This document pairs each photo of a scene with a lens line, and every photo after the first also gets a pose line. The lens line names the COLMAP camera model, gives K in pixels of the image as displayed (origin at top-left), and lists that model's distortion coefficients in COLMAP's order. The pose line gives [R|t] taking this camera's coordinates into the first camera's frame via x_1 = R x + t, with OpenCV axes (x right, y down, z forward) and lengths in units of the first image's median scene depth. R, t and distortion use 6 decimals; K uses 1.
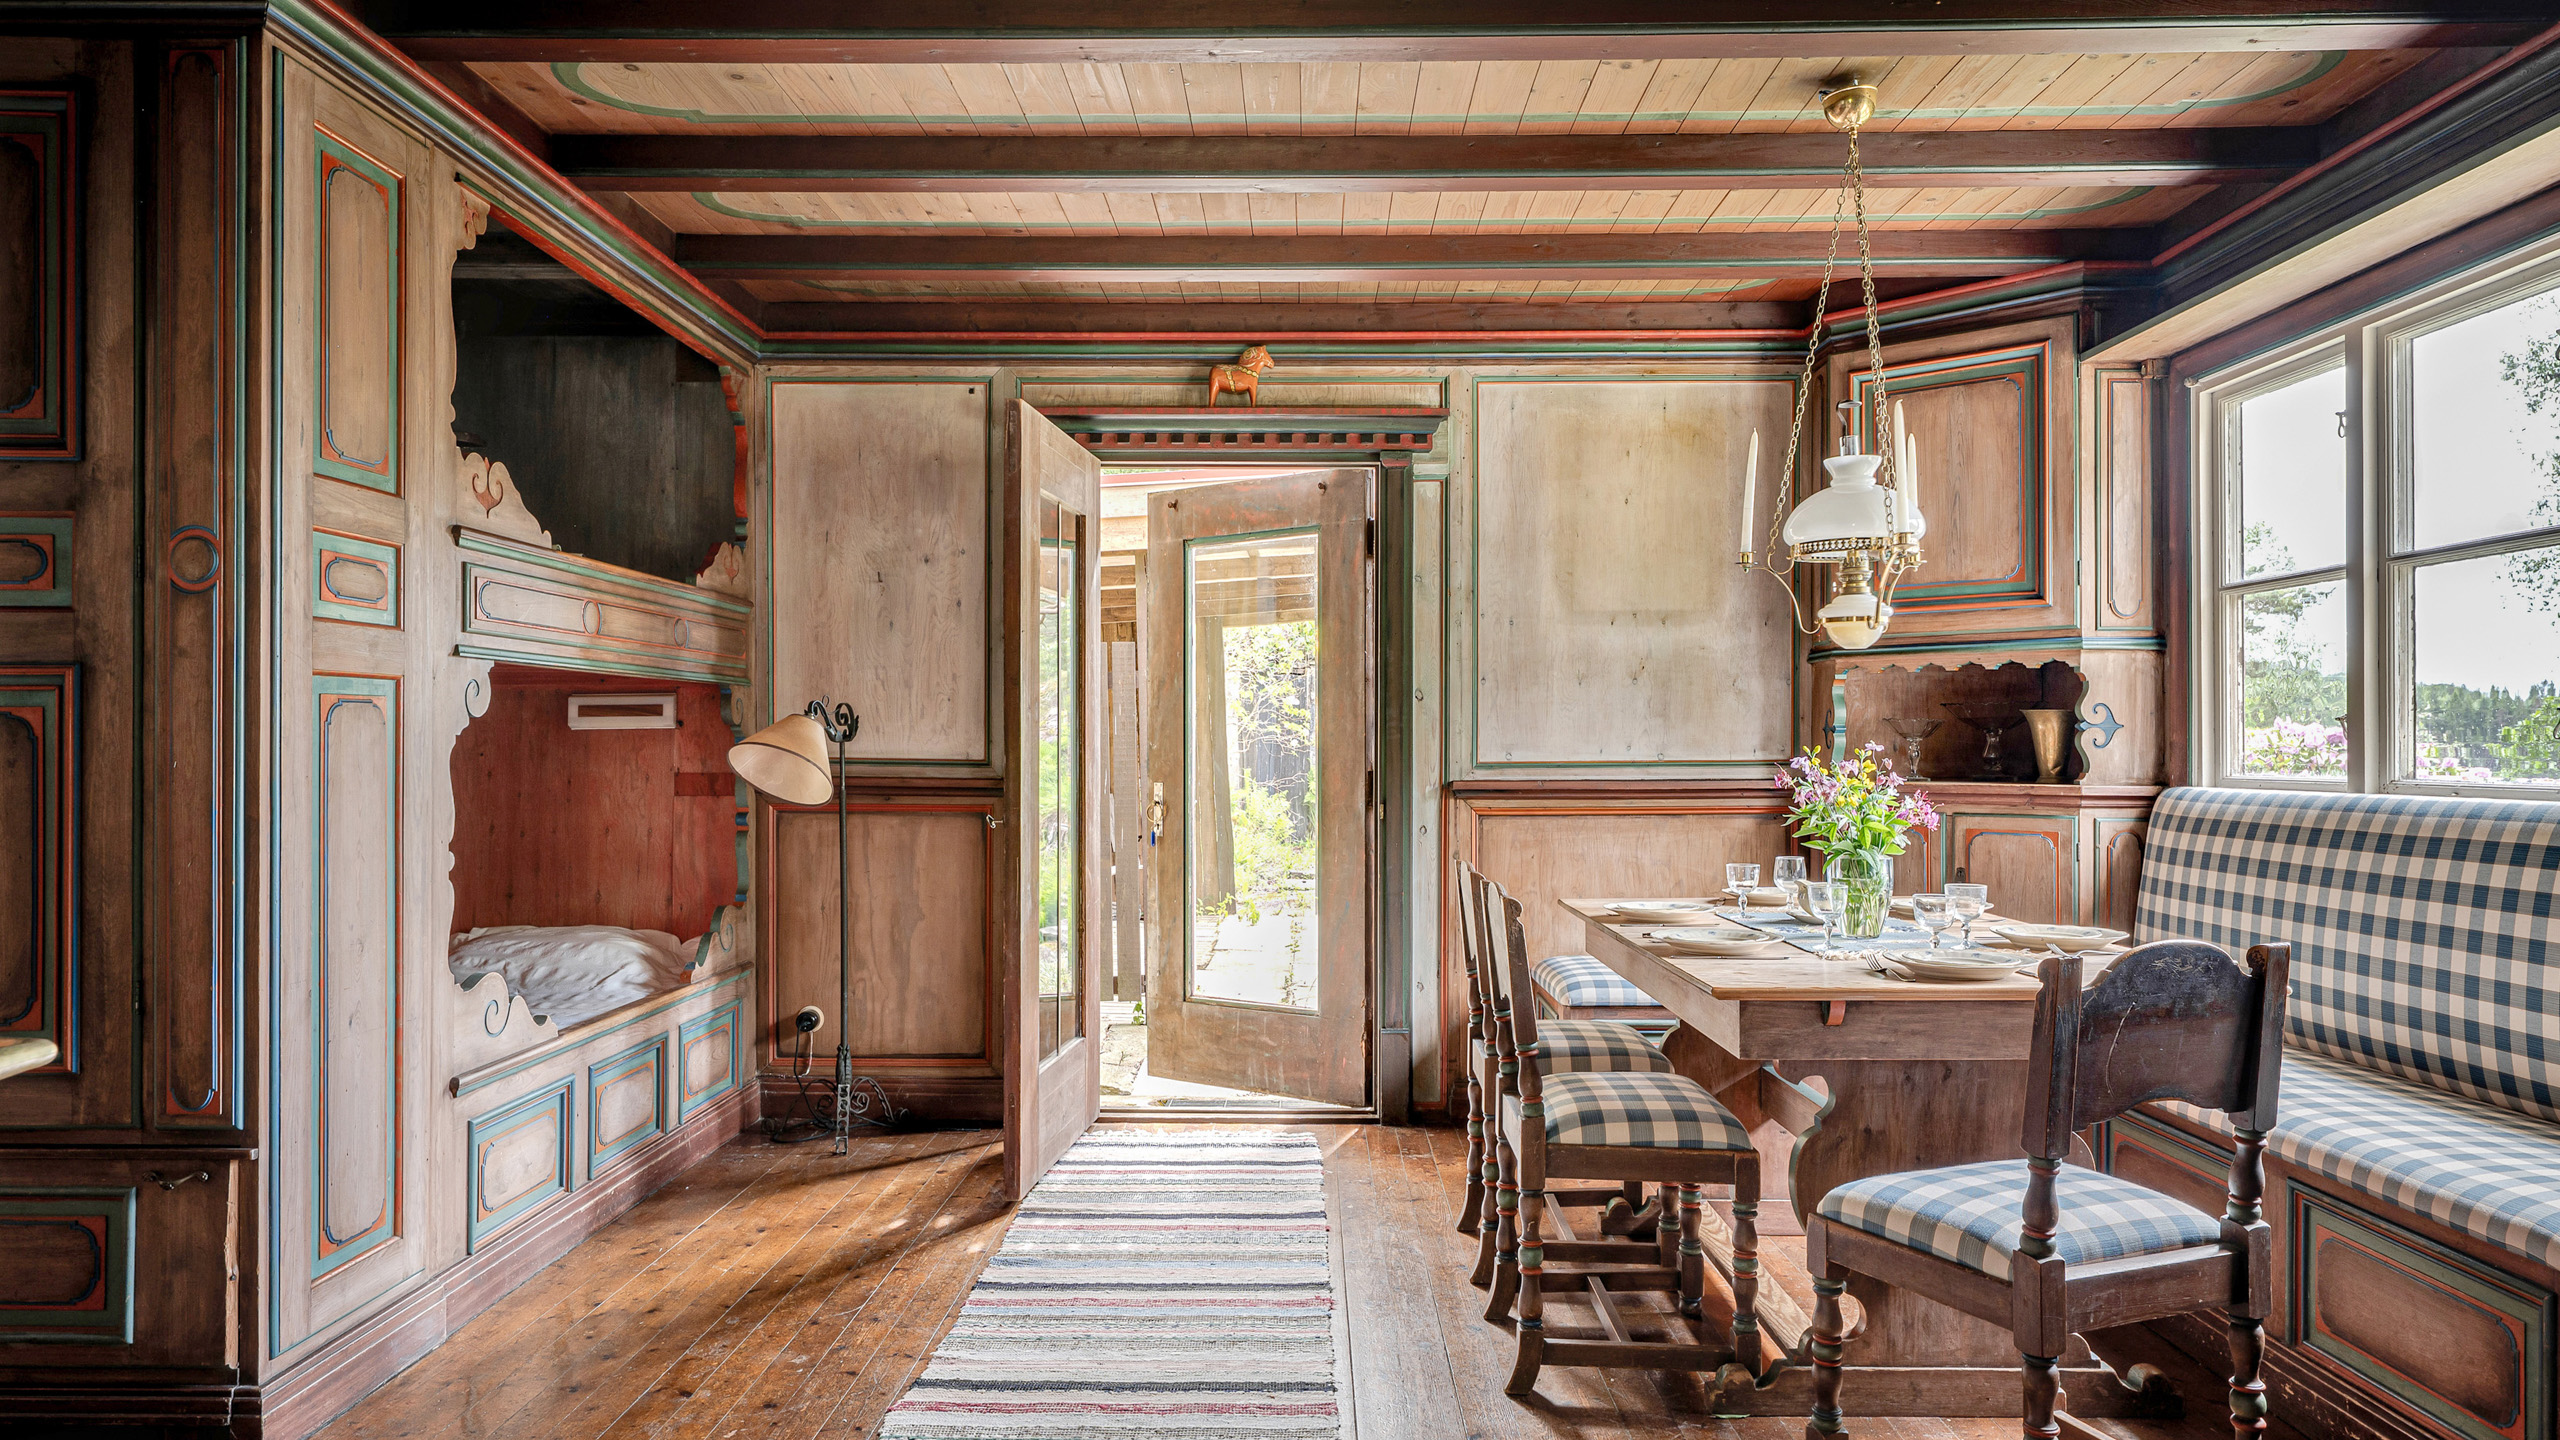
lens RADIAL K [[1619.9, 0, 1275.7], [0, 1619.9, 726.7], [0, 0, 1]] dist [0.000895, 0.001337]
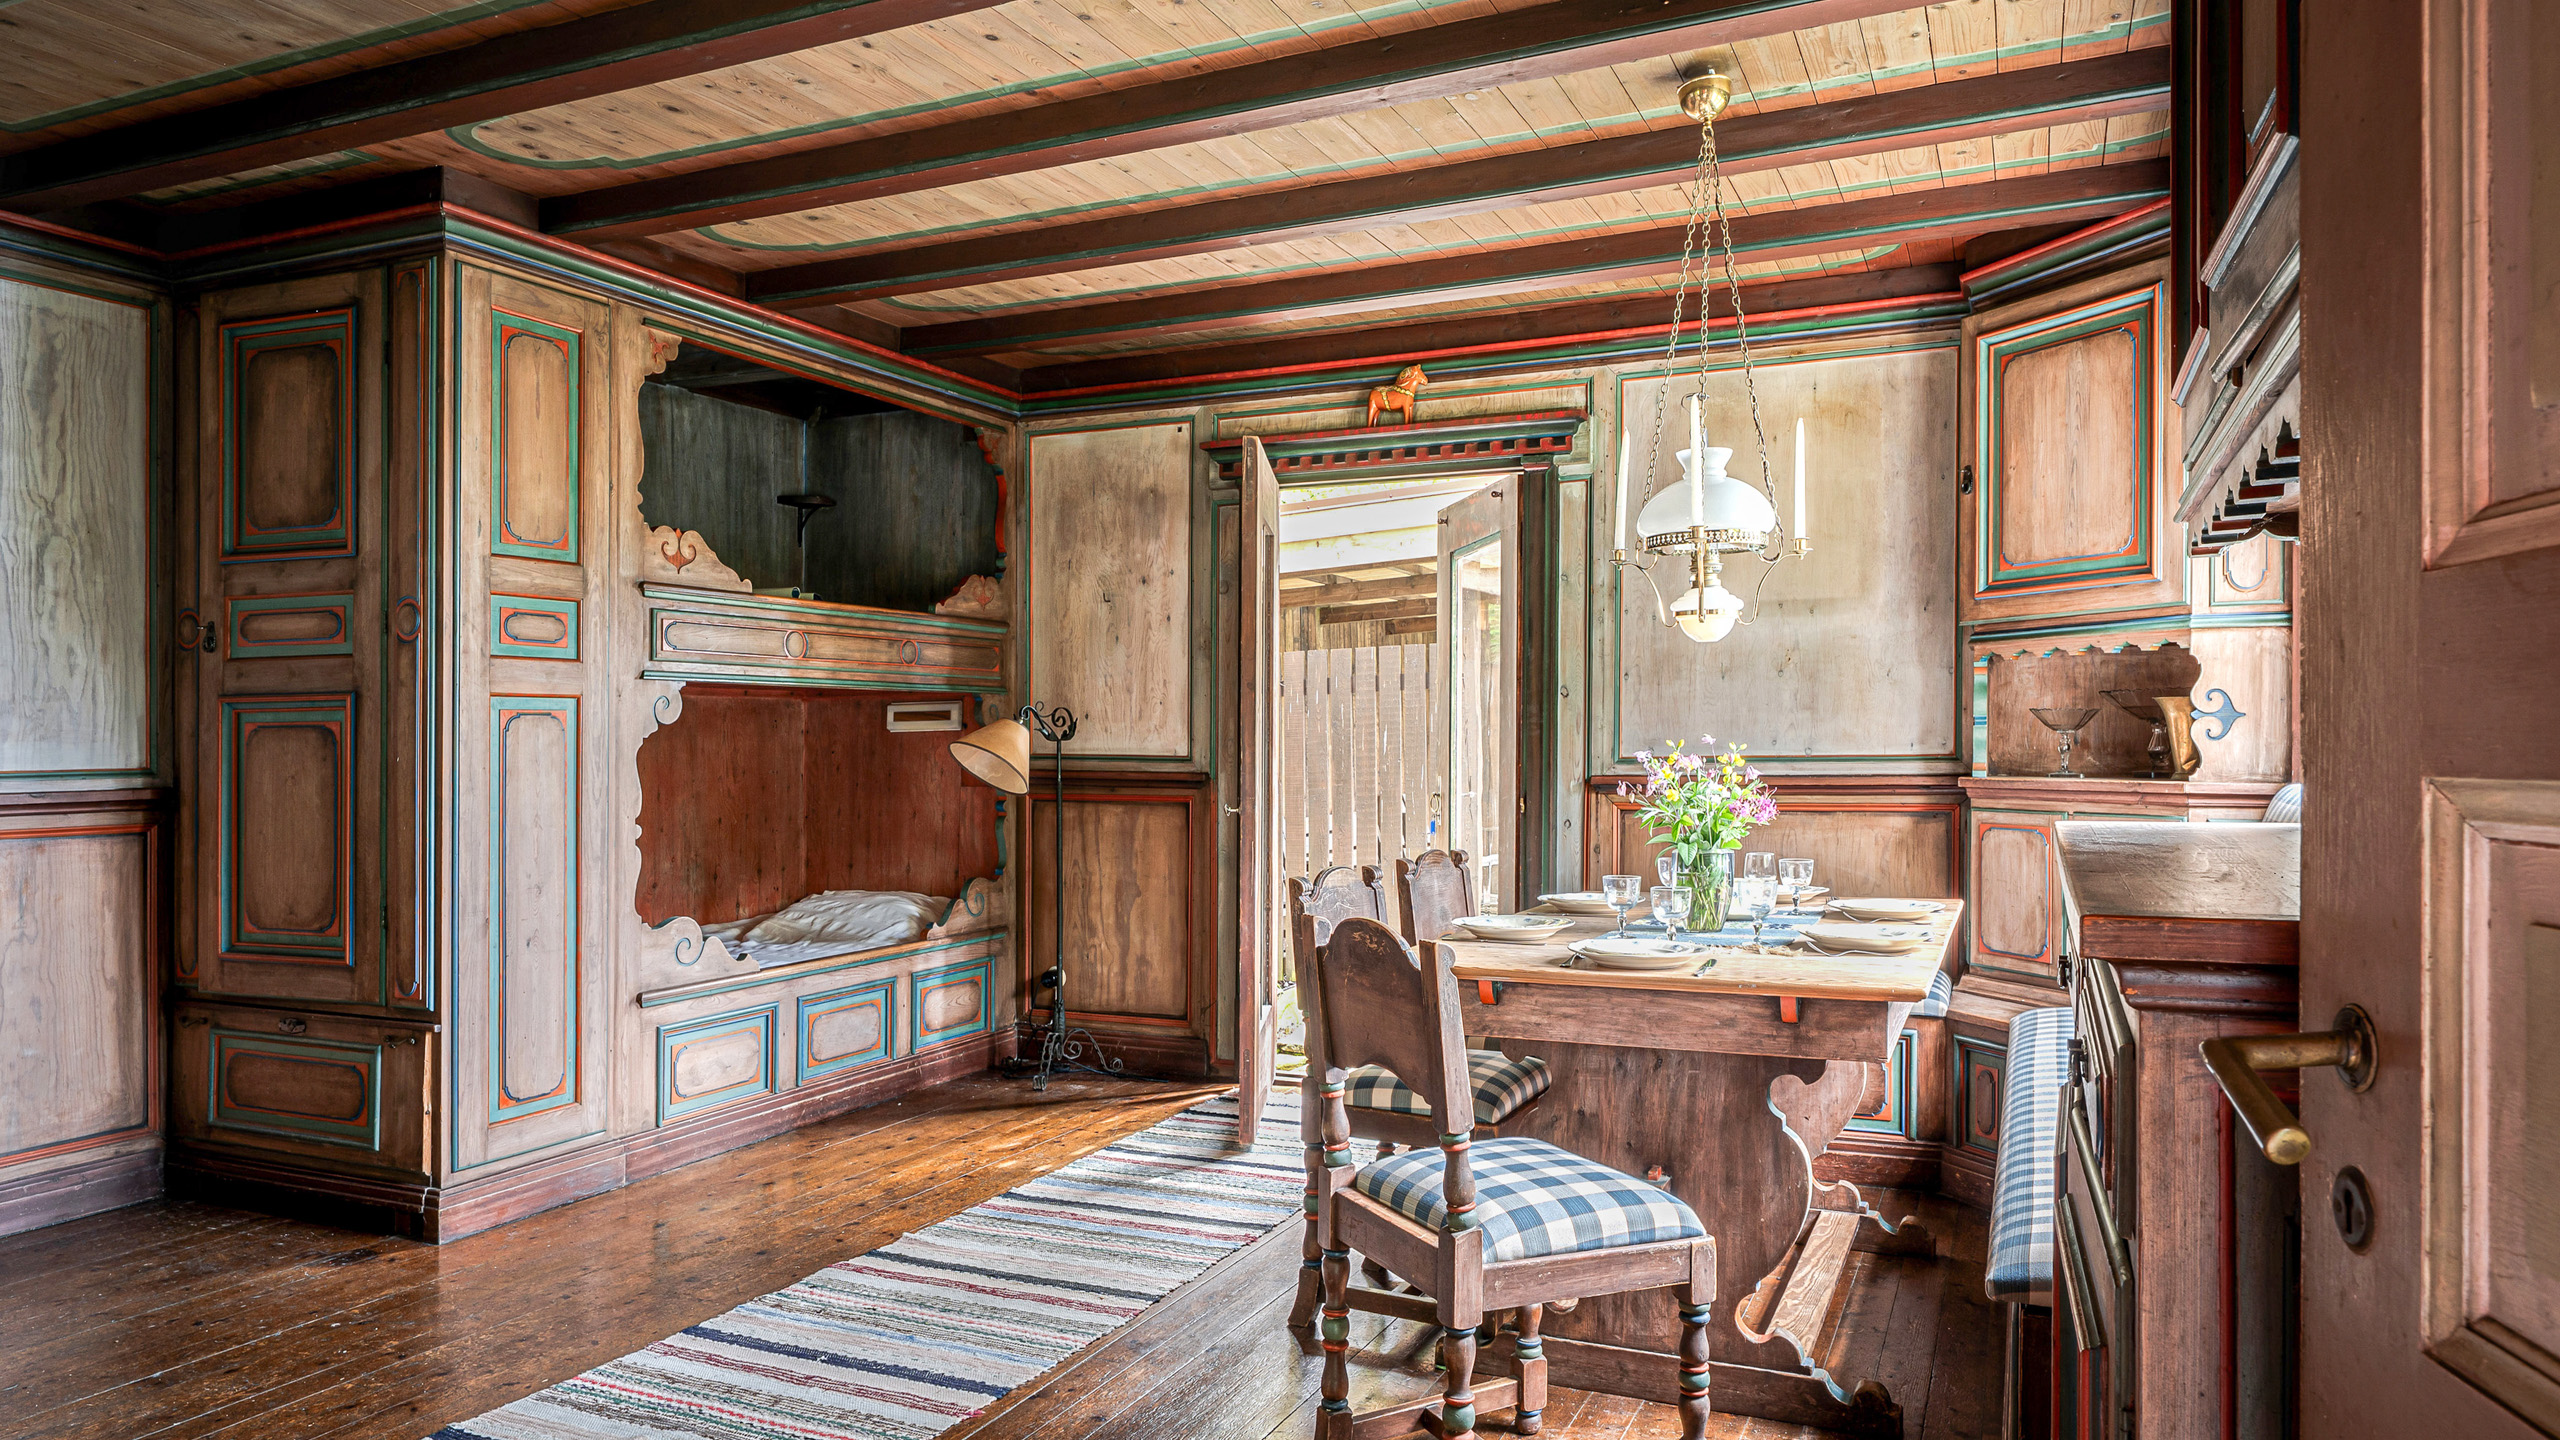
lens RADIAL K [[1641.9, 0, 1280.0], [0, 1641.9, 720.0], [0, 0, 1]] dist [0.003278, 0.000510]
pose [[0.914079, -0.010745, -0.405394, 0.396624], [0.009936, 0.999942, -0.004100, 0.000970], [0.405415, -0.000280, 0.914133, -0.022267]]
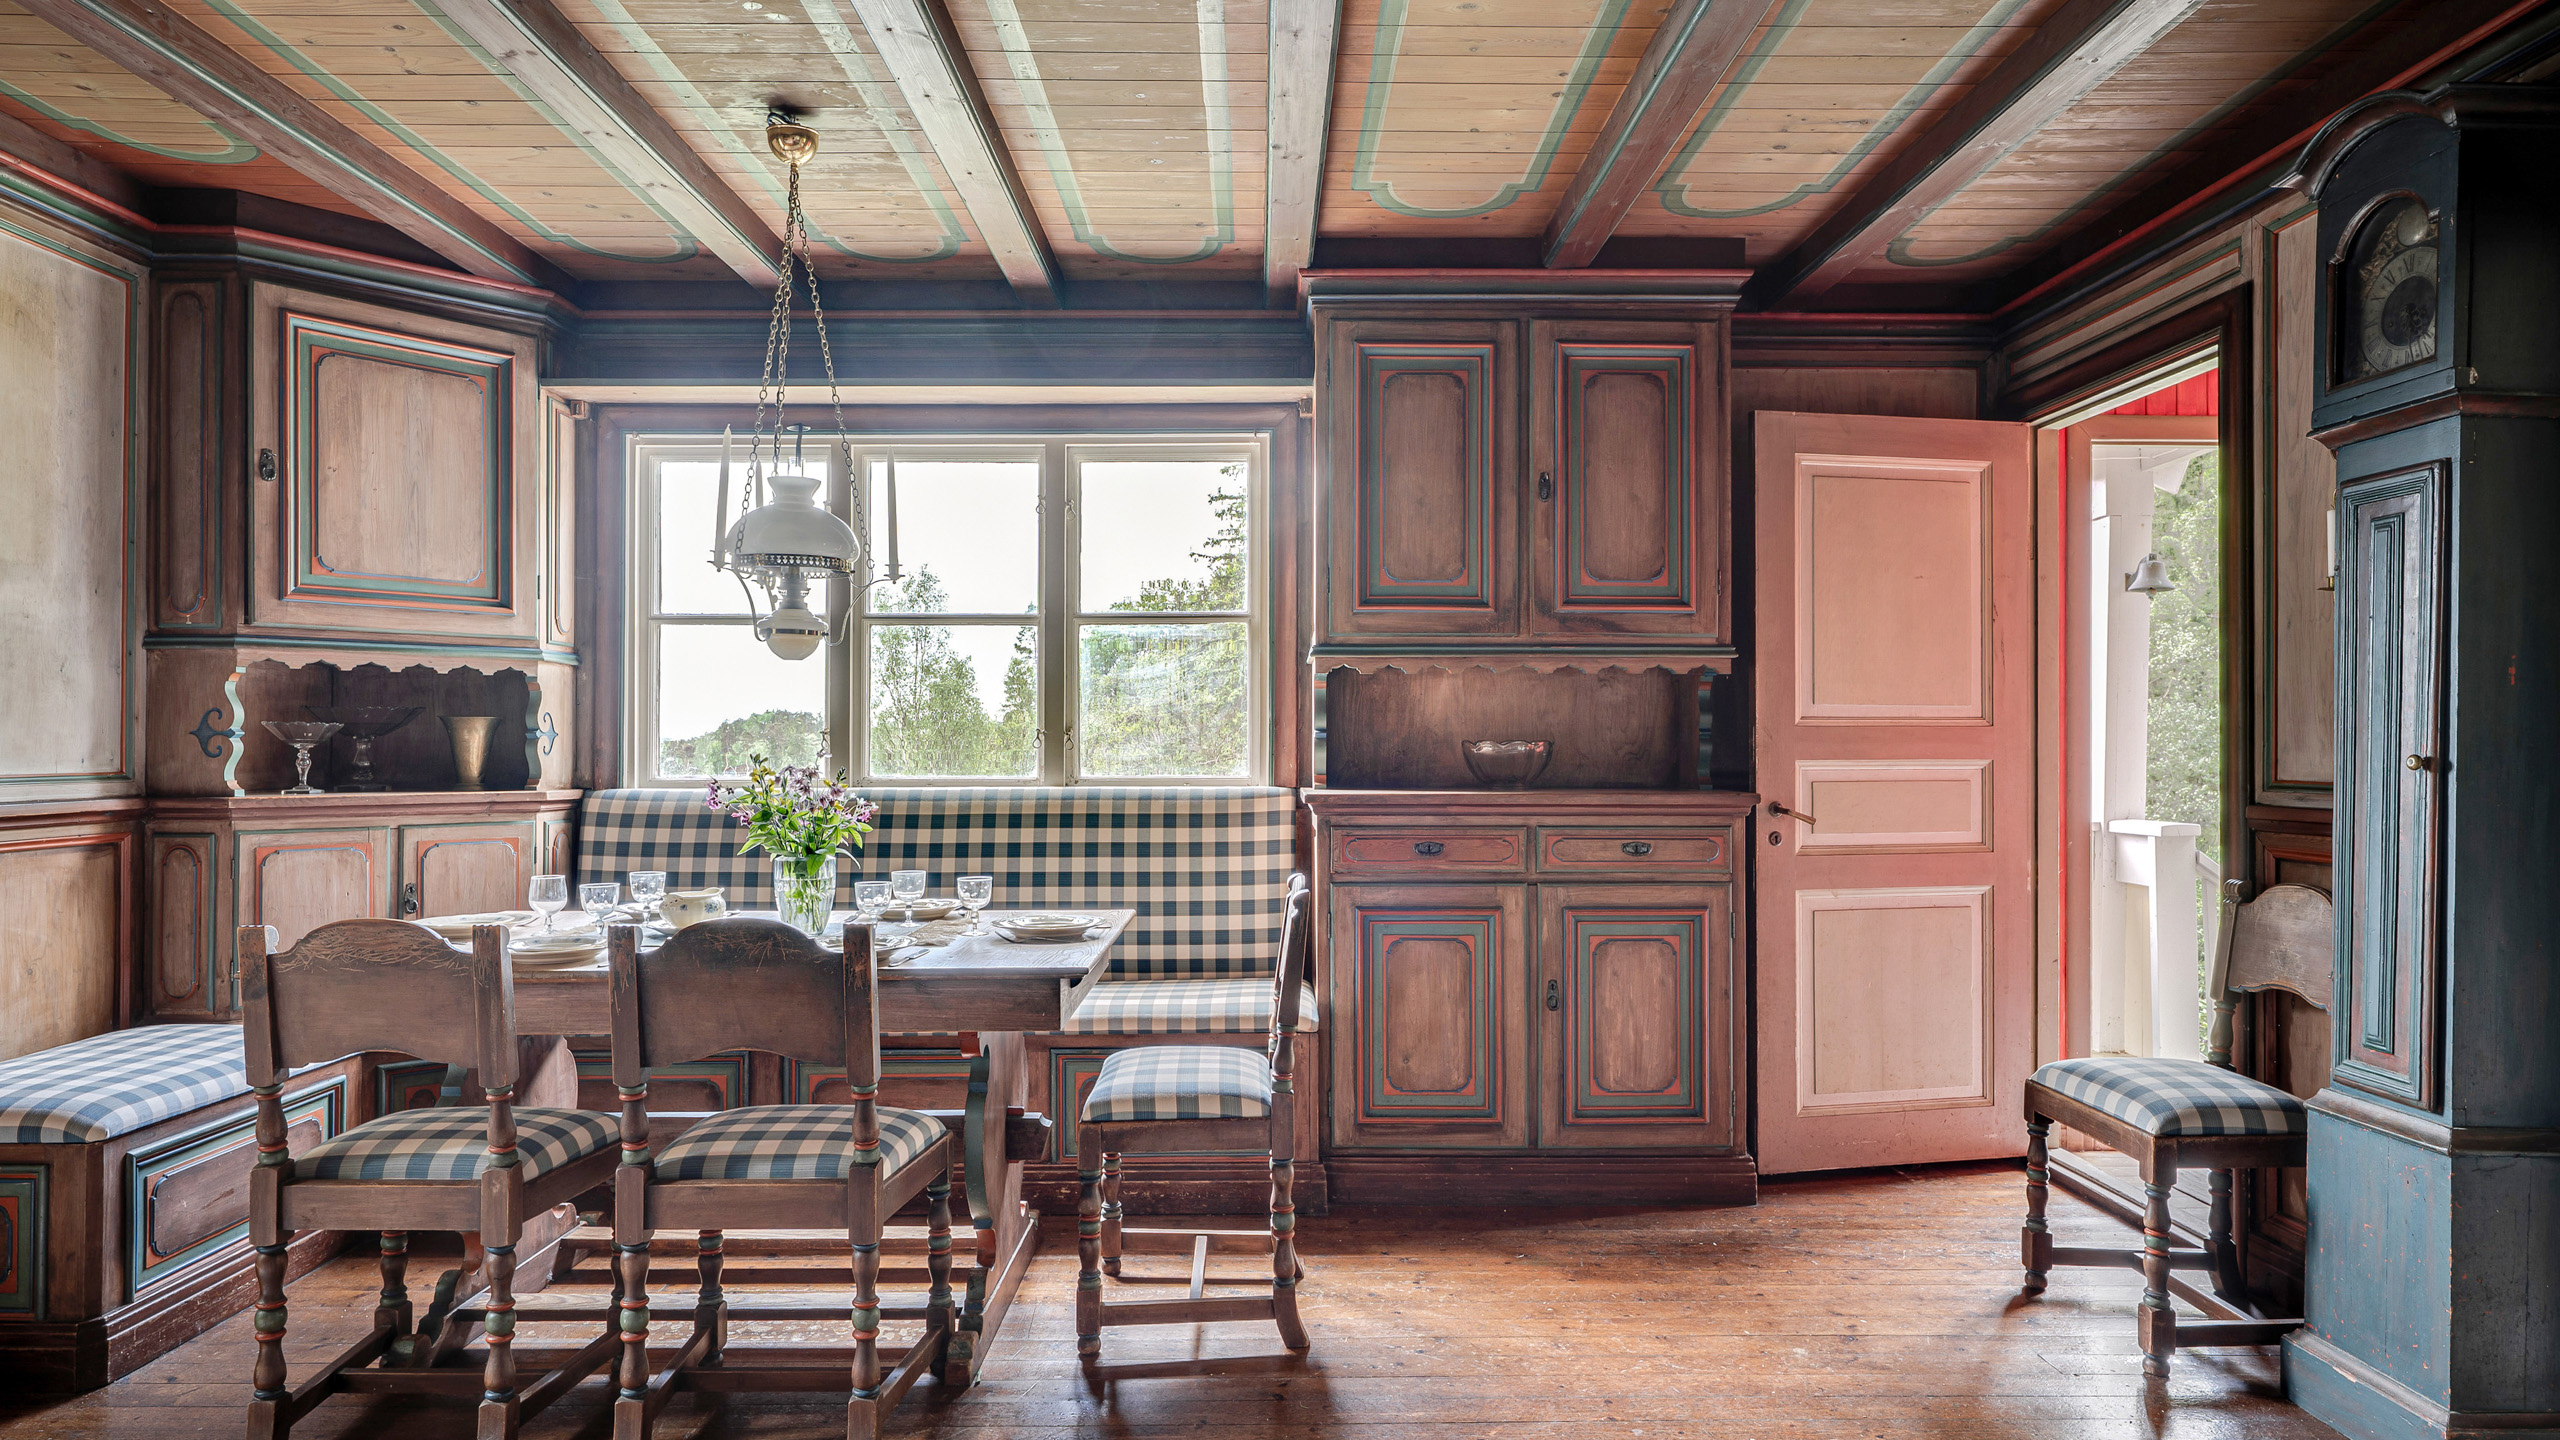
lens RADIAL K [[1496.4, 0, 1341.4], [0, 1496.4, 715.0], [0, 0, 1]] dist [0.001461, 0.000279]
pose [[-0.055917, 0.022624, 0.998179, -0.484584], [-0.010957, 0.999669, -0.023271, 0.004115], [-0.998375, -0.012238, -0.055651, 0.526801]]
